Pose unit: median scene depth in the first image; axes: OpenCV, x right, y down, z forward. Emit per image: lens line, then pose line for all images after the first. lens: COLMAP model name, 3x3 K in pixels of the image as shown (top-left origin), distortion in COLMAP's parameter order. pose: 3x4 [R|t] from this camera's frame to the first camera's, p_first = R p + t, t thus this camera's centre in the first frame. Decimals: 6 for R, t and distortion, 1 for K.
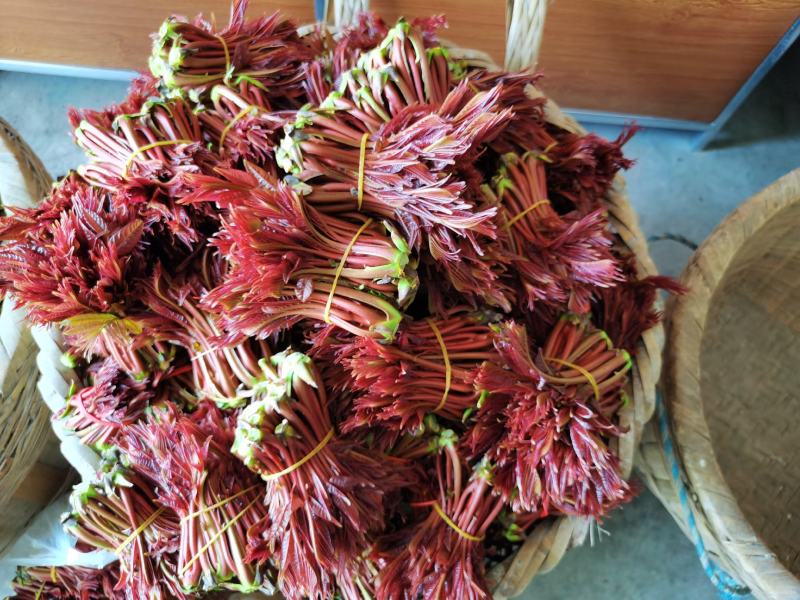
lens RADIAL K [[664.3, 0, 400.0], [0, 664.3, 300.0], [0, 0, 1]] dist [0.002988, -0.004310]
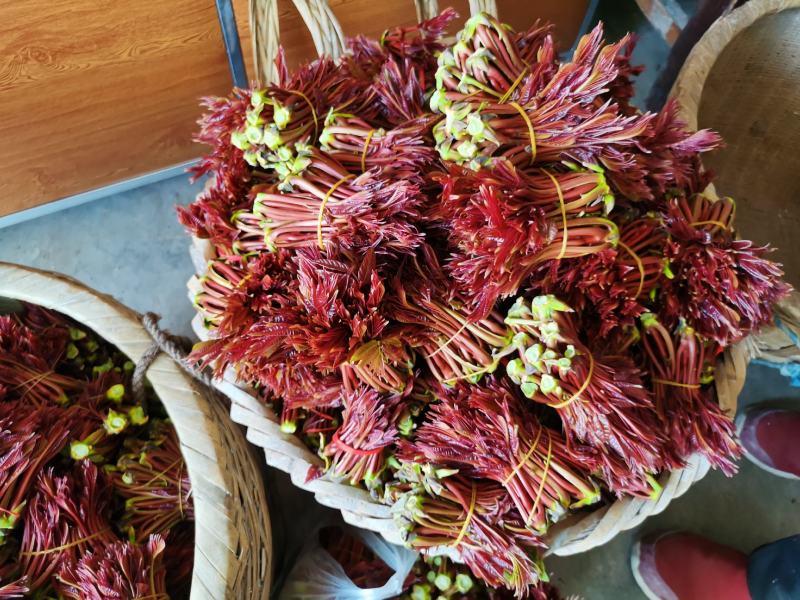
lens RADIAL K [[664.3, 0, 400.0], [0, 664.3, 300.0], [0, 0, 1]] dist [0.002988, -0.004310]
pose [[0.877470, -0.422945, 0.226194, -0.620480], [0.430987, 0.902232, 0.015102, -0.035610], [-0.210467, 0.084235, 0.973965, -0.077043]]
